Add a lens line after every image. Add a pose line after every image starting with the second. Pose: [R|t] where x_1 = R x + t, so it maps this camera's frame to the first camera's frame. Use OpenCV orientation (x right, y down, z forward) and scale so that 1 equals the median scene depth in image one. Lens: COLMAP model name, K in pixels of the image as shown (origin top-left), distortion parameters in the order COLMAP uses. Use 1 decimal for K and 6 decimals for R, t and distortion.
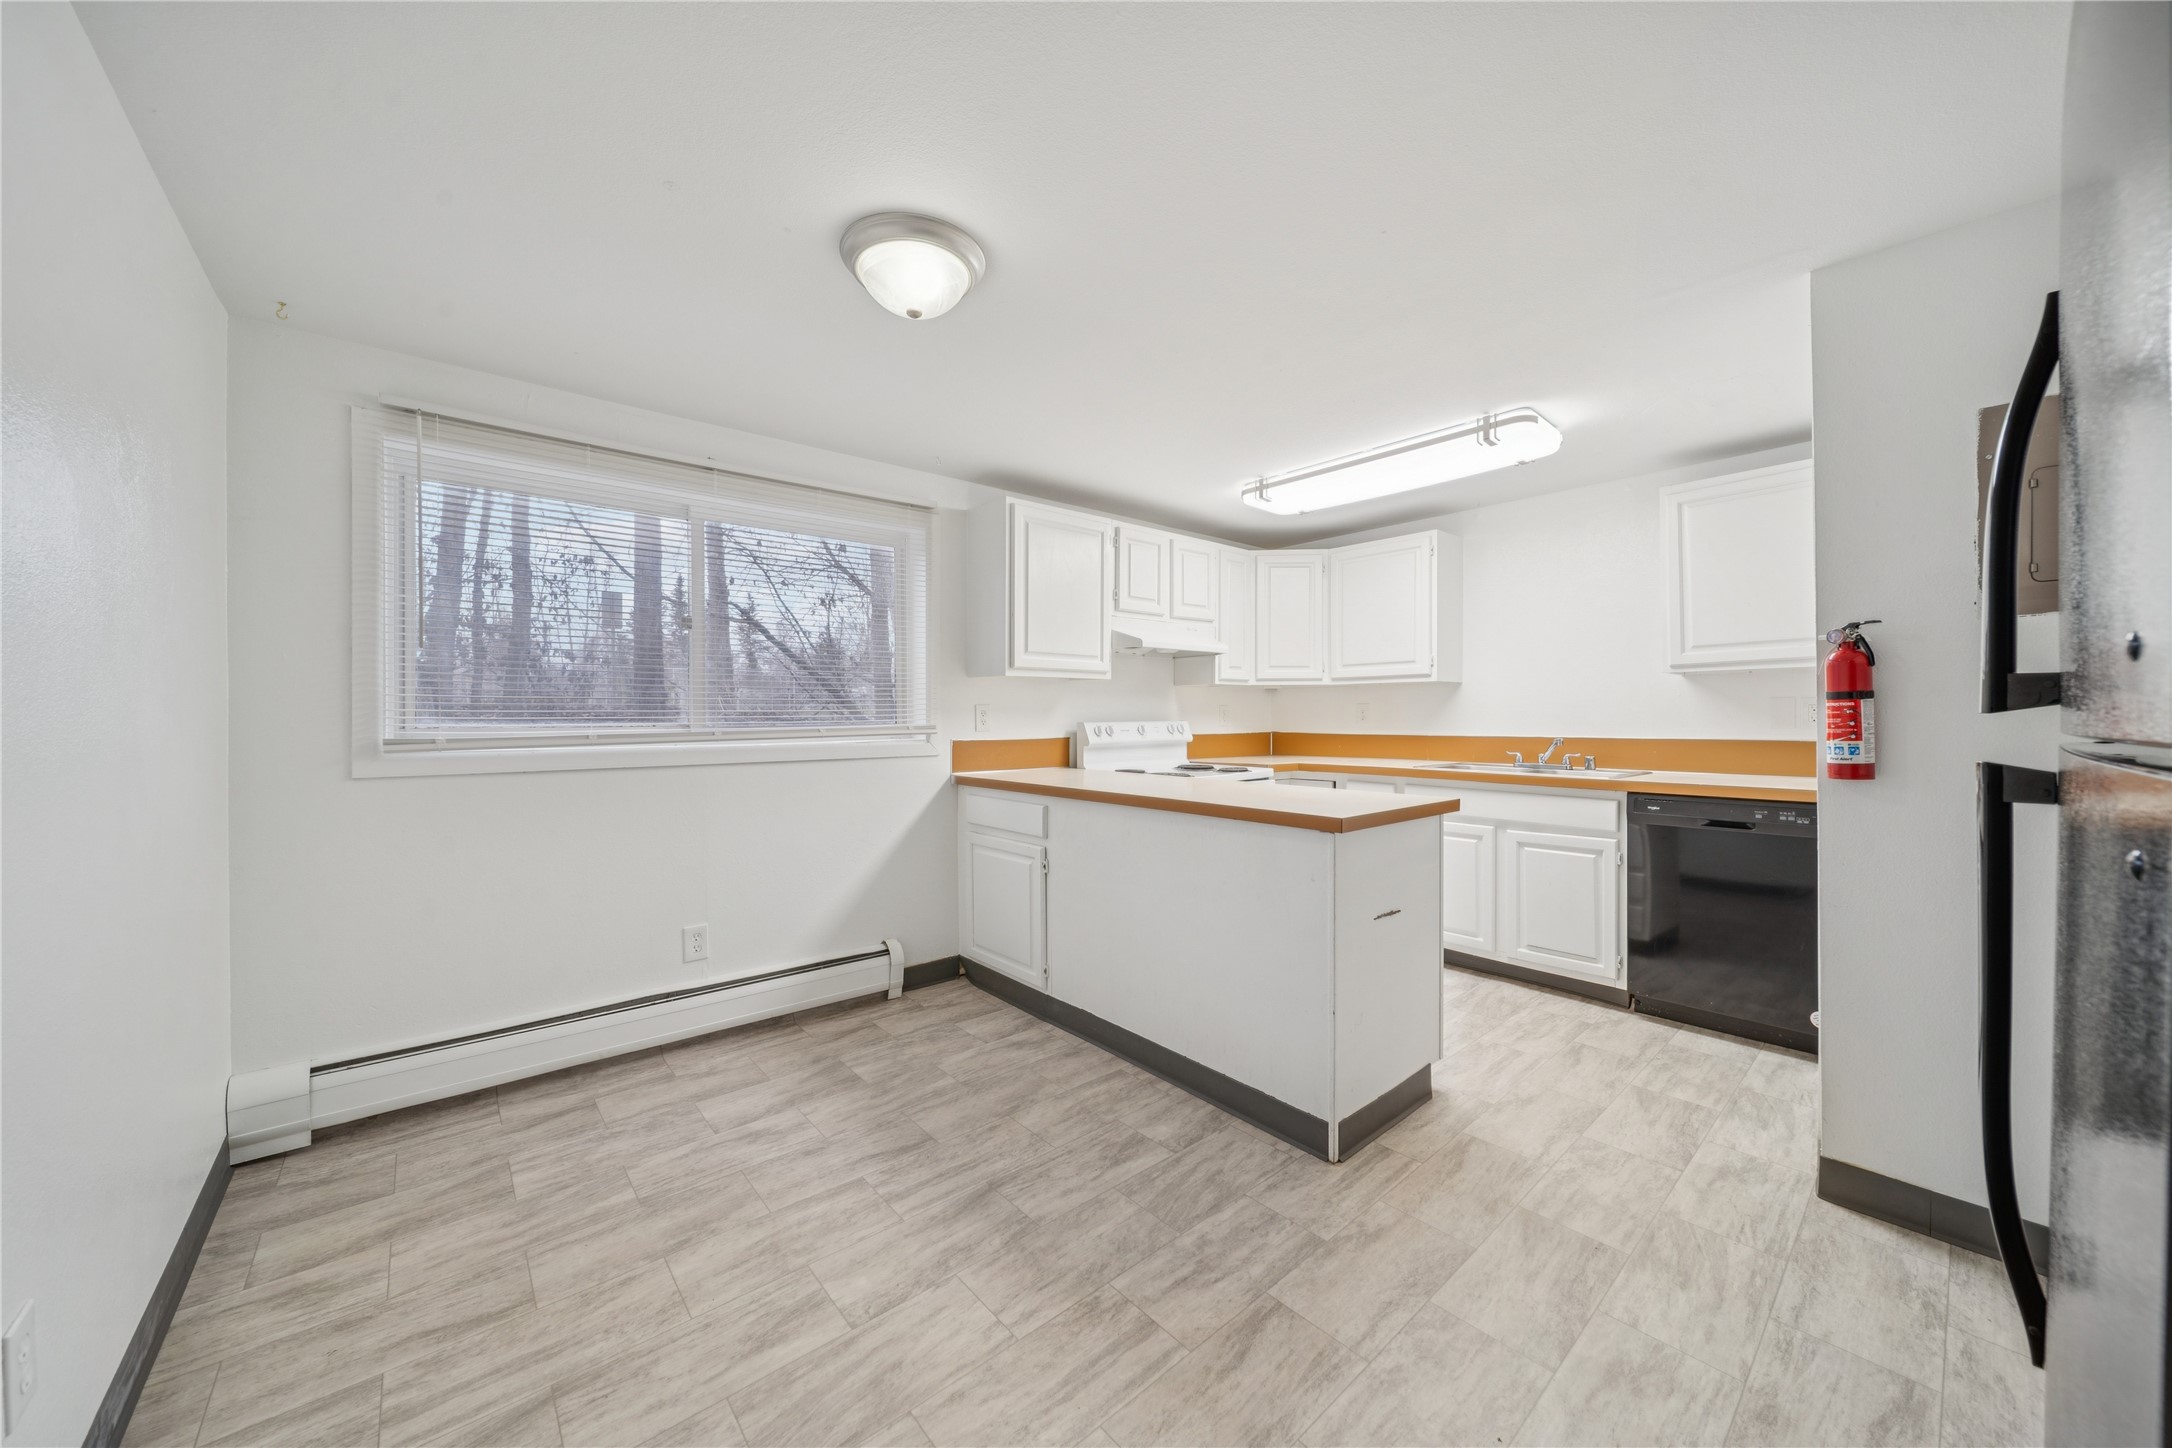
lens RADIAL K [[768.7, 0, 1081.5], [0, 768.7, 721.1], [0, 0, 1]] dist [0.000147, -0.000141]
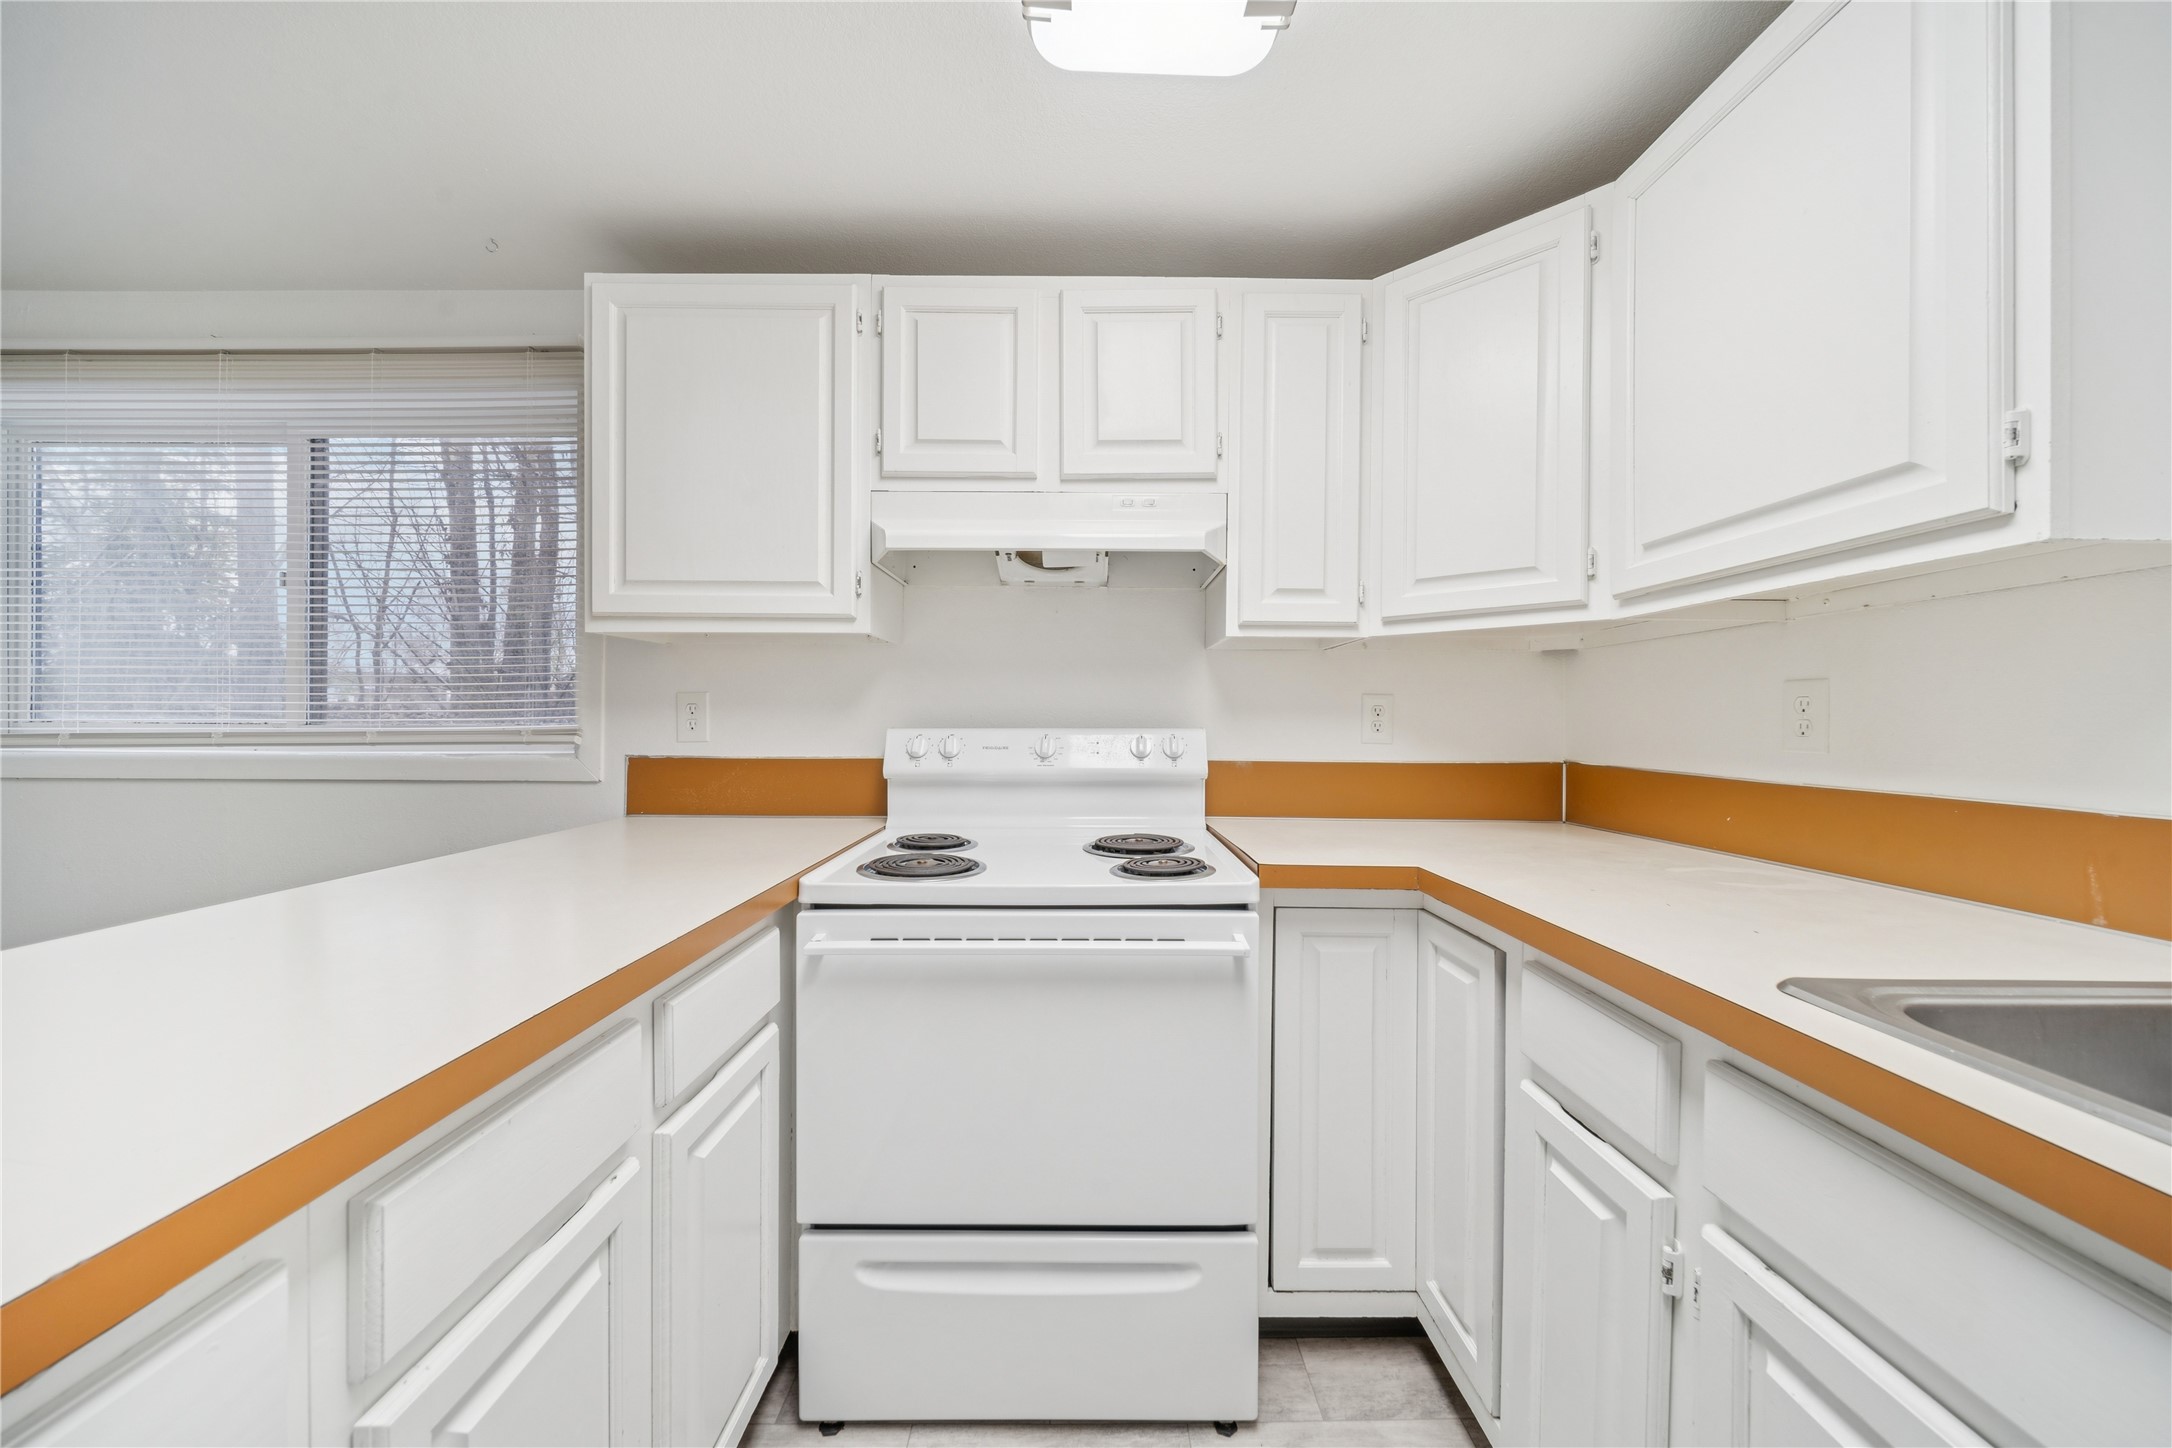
lens RADIAL K [[768.7, 0, 1081.5], [0, 768.7, 721.1], [0, 0, 1]] dist [0.000147, -0.000141]
pose [[0.762561, 0.010465, -0.646832, 0.452023], [-0.012720, 0.999918, 0.001182, -0.005125], [0.646792, 0.007326, 0.762632, 0.787399]]
